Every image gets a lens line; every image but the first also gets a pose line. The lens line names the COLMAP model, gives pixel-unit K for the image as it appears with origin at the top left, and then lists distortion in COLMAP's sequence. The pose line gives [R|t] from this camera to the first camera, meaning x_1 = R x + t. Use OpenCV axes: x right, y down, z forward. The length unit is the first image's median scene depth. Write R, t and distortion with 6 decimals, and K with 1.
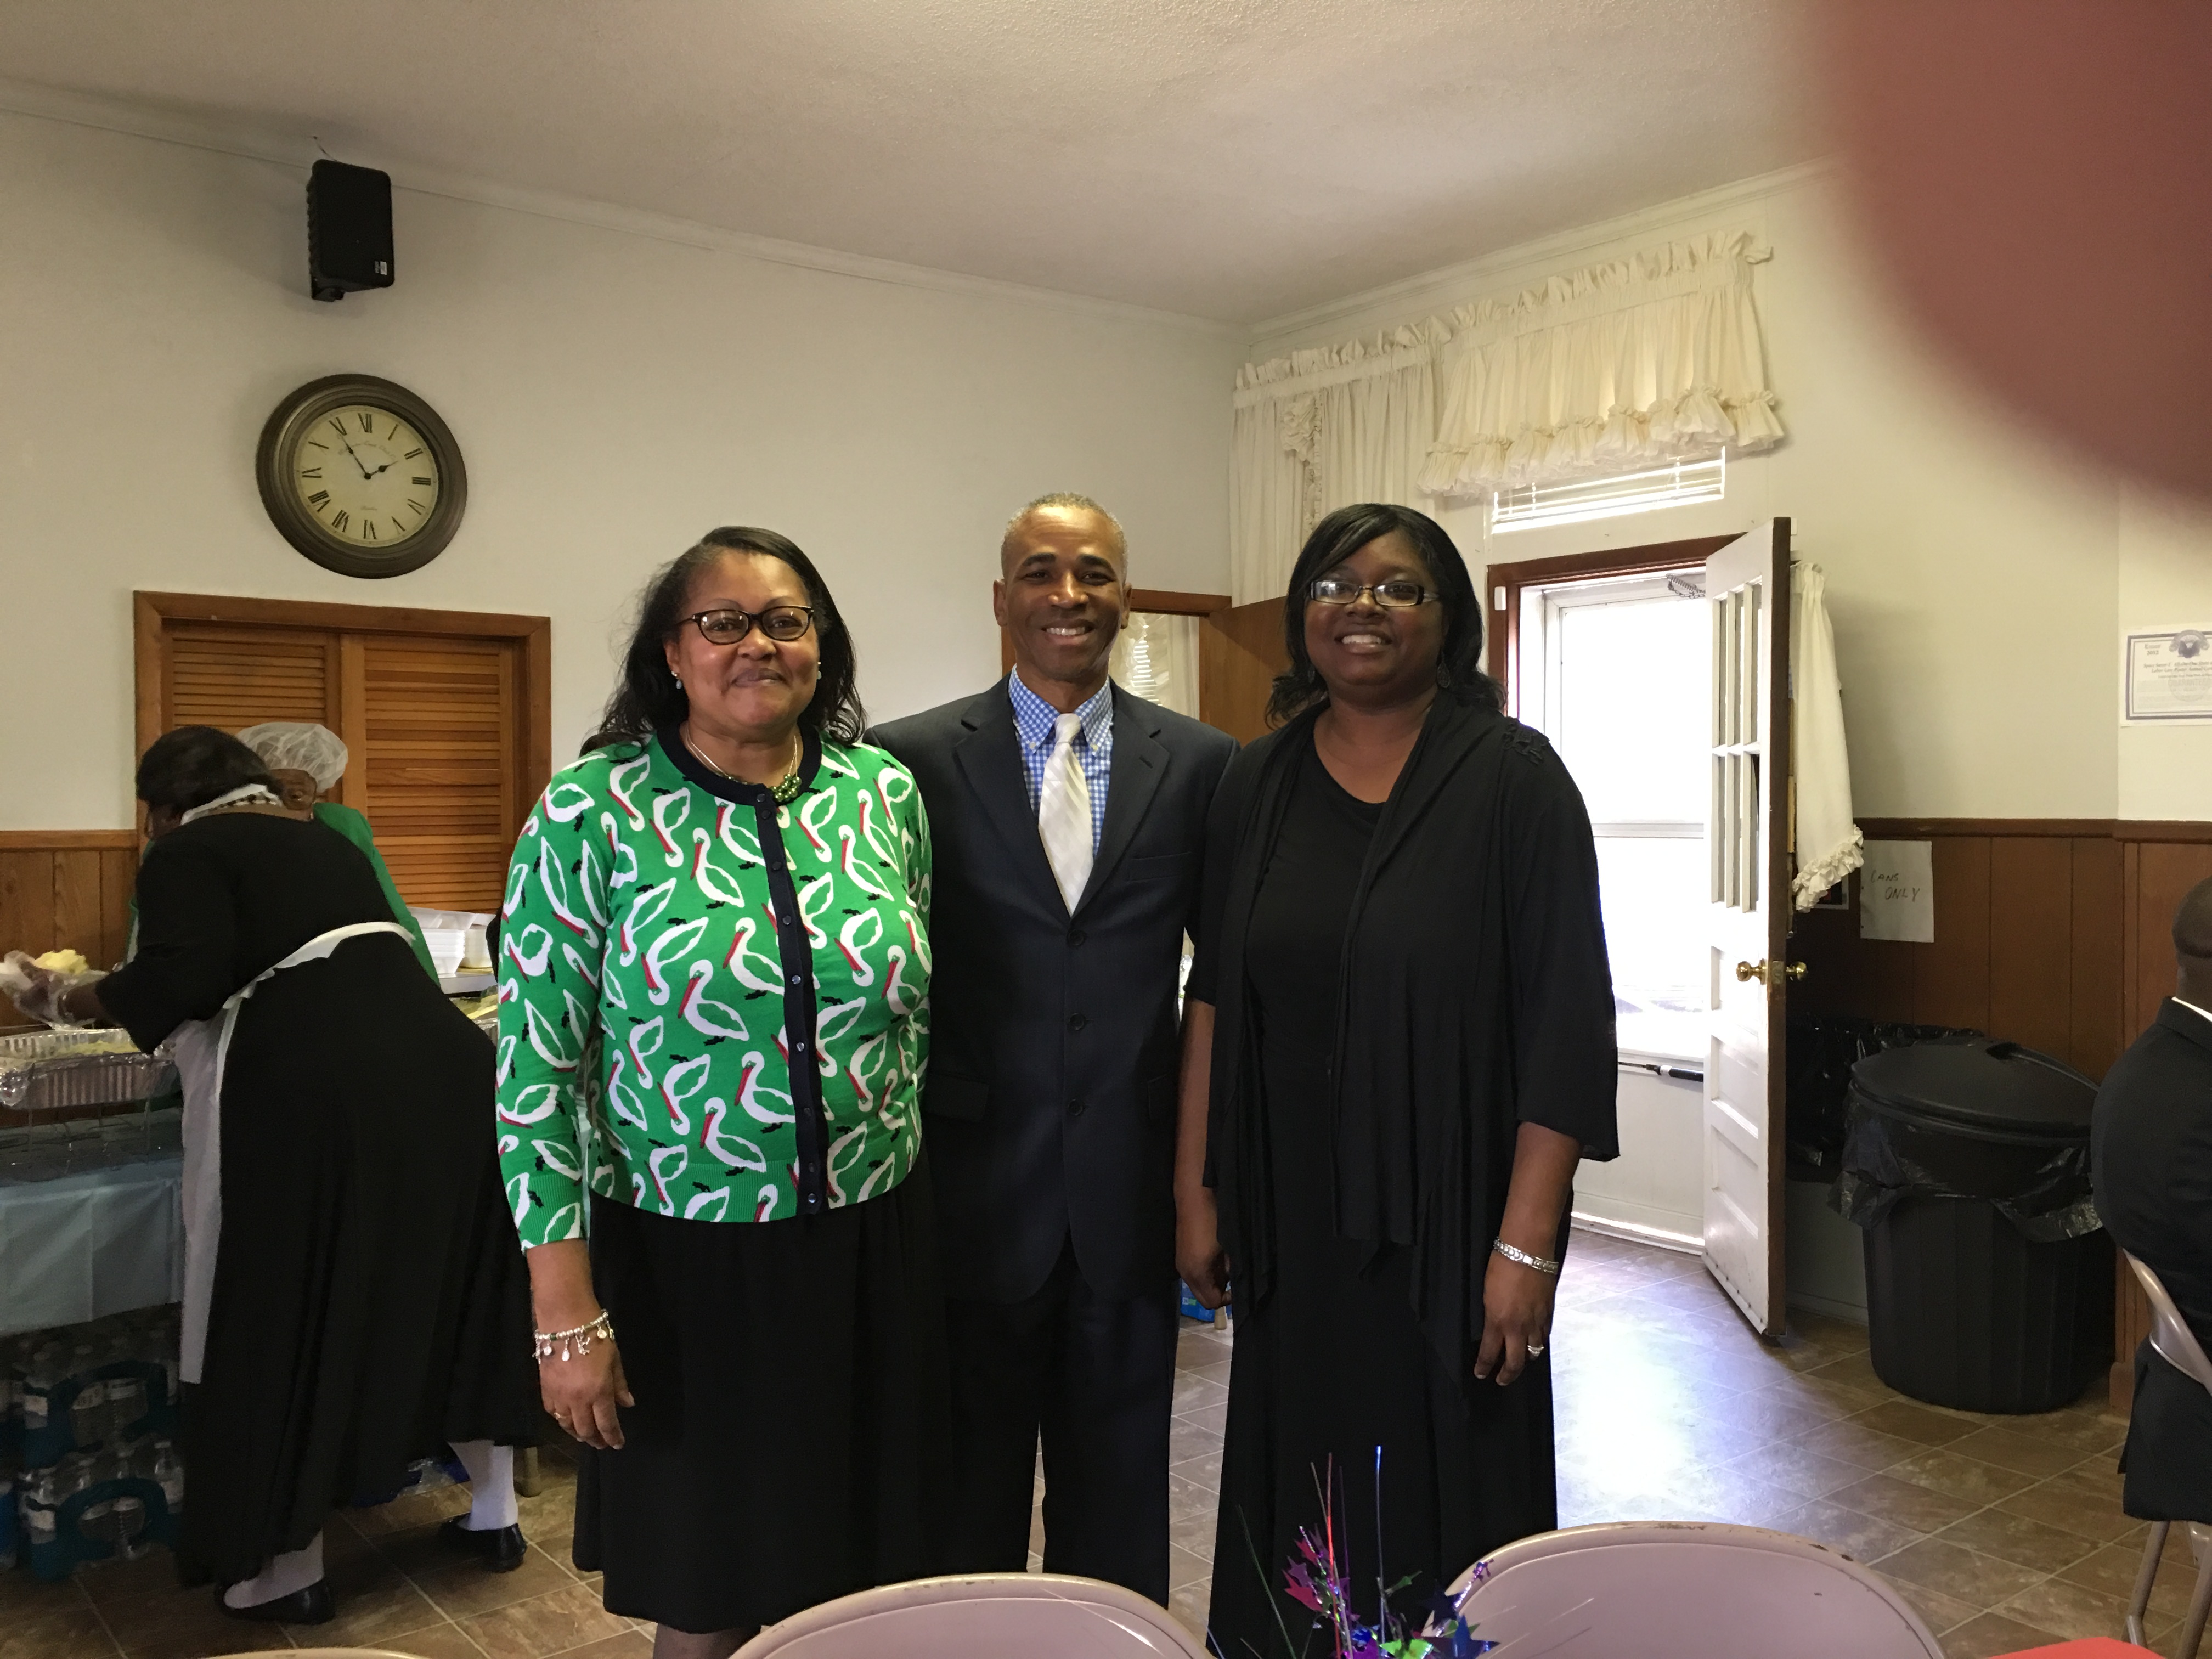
lens RADIAL K [[1923.5, 0, 1109.0], [0, 1923.5, 821.7], [0, 0, 1]] dist [0.091013, -0.127066]
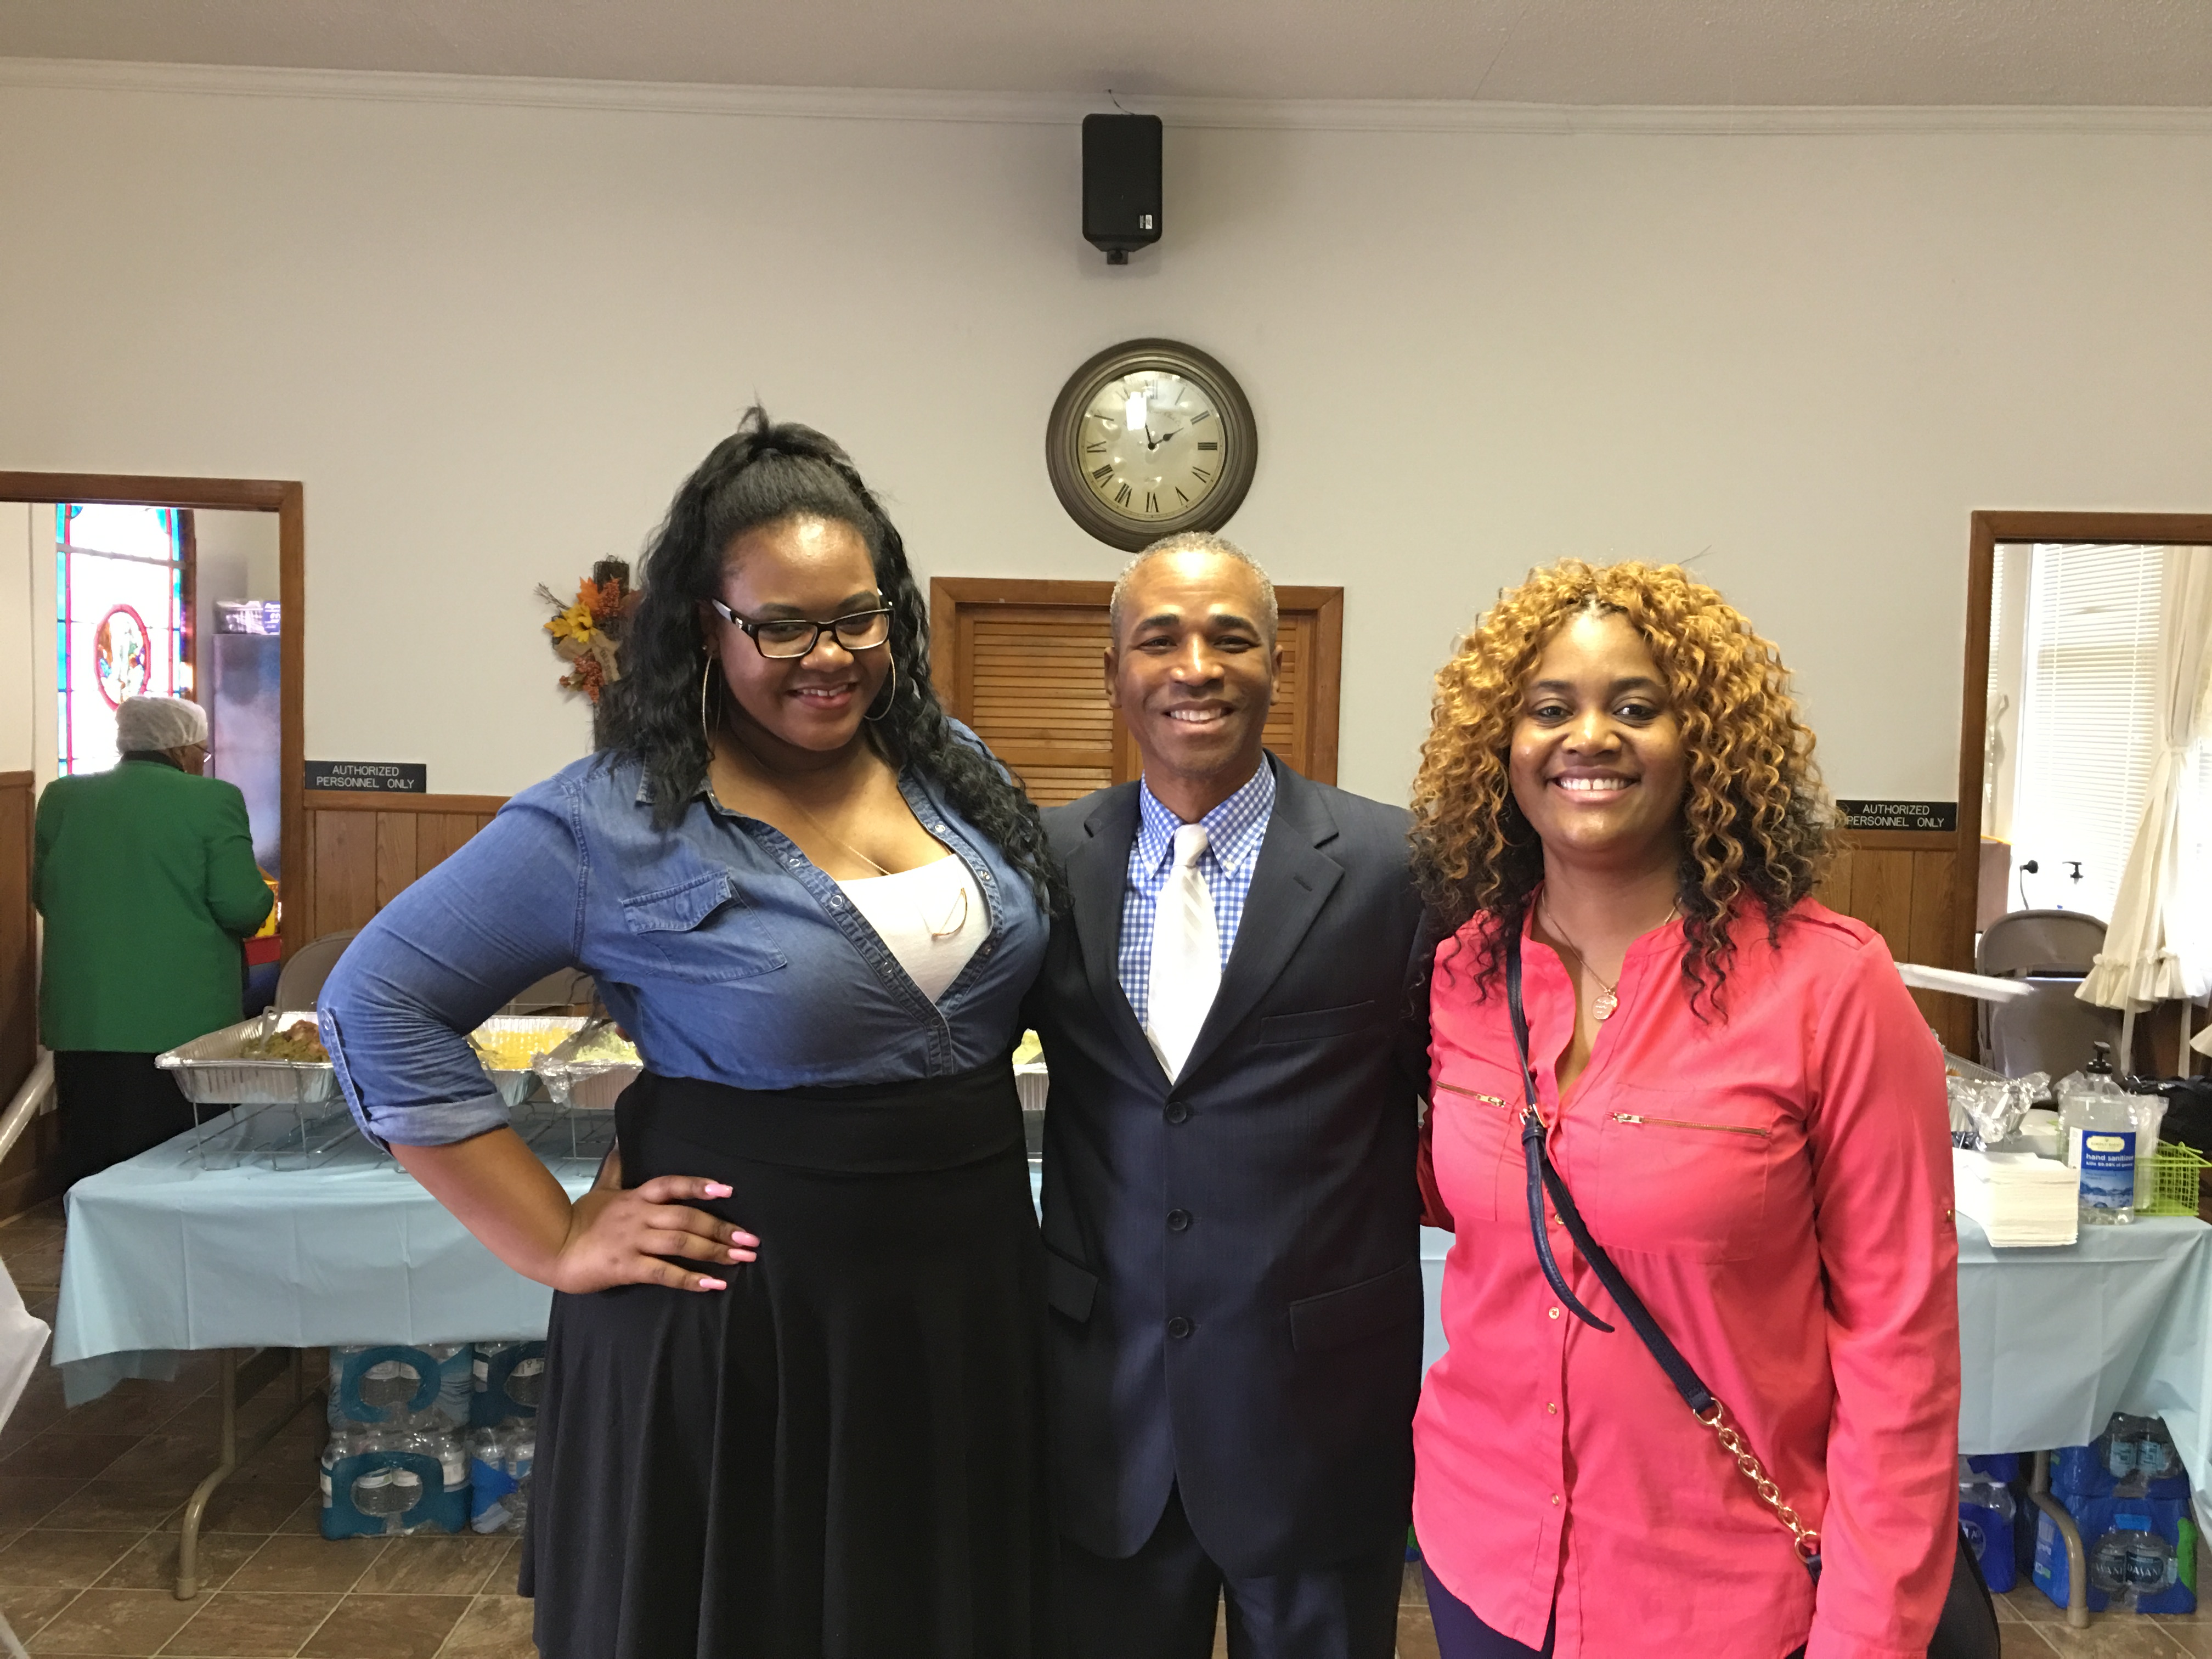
lens RADIAL K [[1923.5, 0, 1109.0], [0, 1923.5, 821.7], [0, 0, 1]] dist [0.091013, -0.127066]
pose [[0.782959, 0.060262, -0.619148, 0.199031], [-0.031708, 0.997869, 0.057026, -0.048196], [0.621265, -0.025017, 0.783201, 0.248487]]
